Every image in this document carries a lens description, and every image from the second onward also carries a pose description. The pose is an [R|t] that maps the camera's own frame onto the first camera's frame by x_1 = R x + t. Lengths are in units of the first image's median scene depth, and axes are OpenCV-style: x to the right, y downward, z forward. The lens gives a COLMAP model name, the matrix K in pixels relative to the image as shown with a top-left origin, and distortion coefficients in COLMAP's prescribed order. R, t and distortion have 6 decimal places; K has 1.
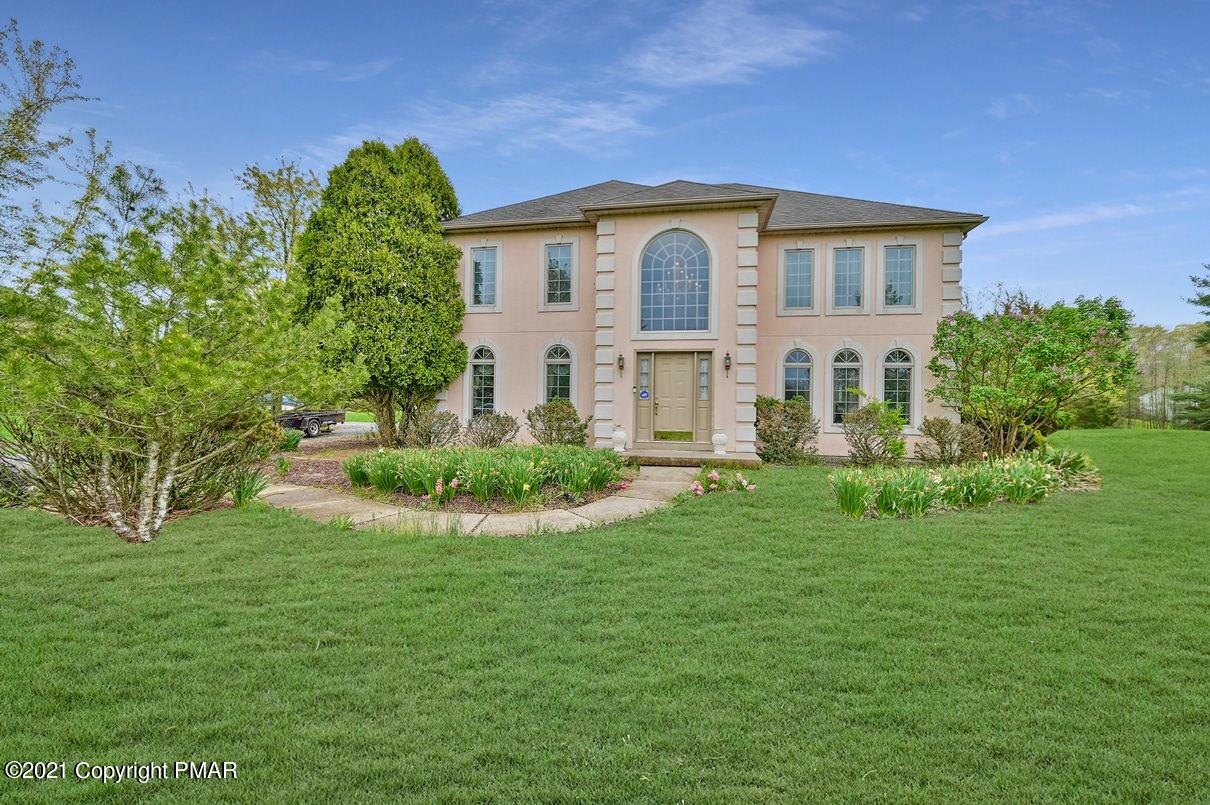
lens RADIAL K [[471.7, 0, 605.0], [0, 471.7, 397.9], [0, 0, 1]] dist [0.002367, 0.000279]
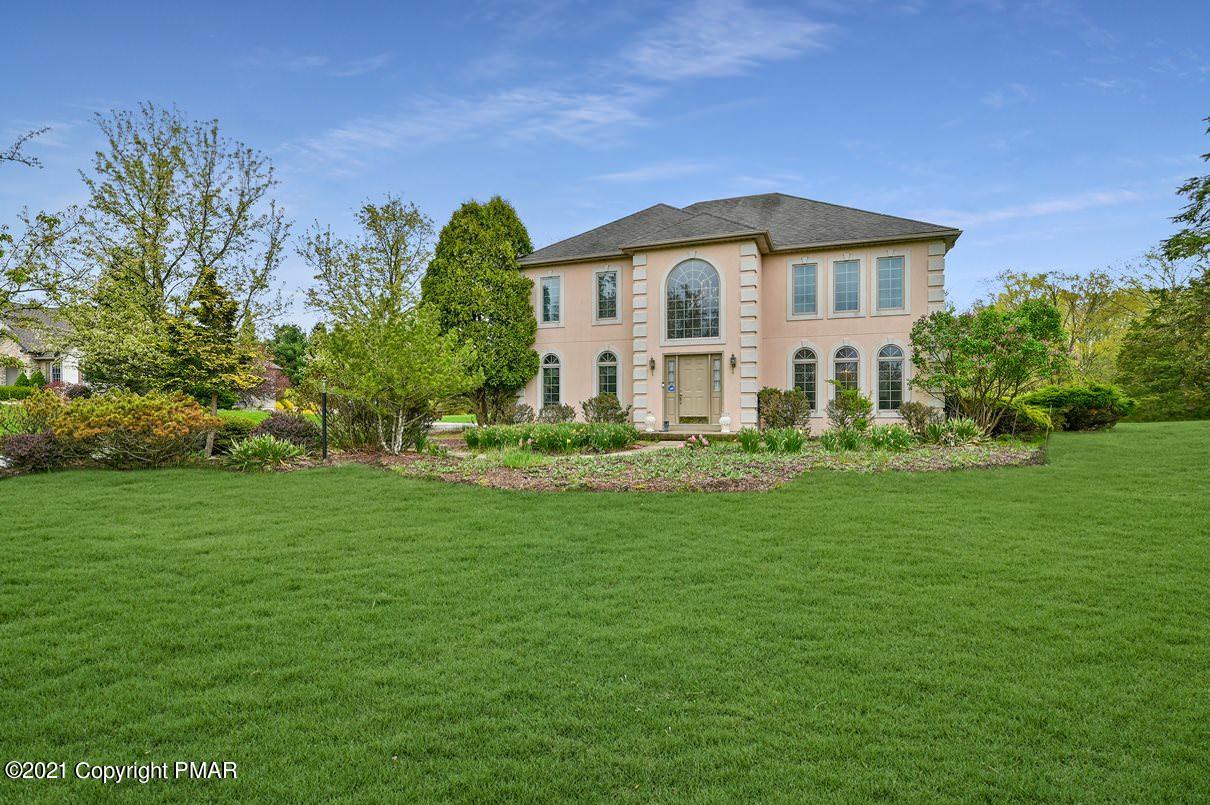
lens RADIAL K [[593.1, 0, 605.4], [0, 593.1, 402.1], [0, 0, 1]] dist [-0.001798, -0.000169]
pose [[0.981638, -0.016949, -0.189999, 0.204341], [0.017448, 0.999847, 0.000954, 0.024923], [0.189954, -0.004252, 0.981784, -0.595092]]
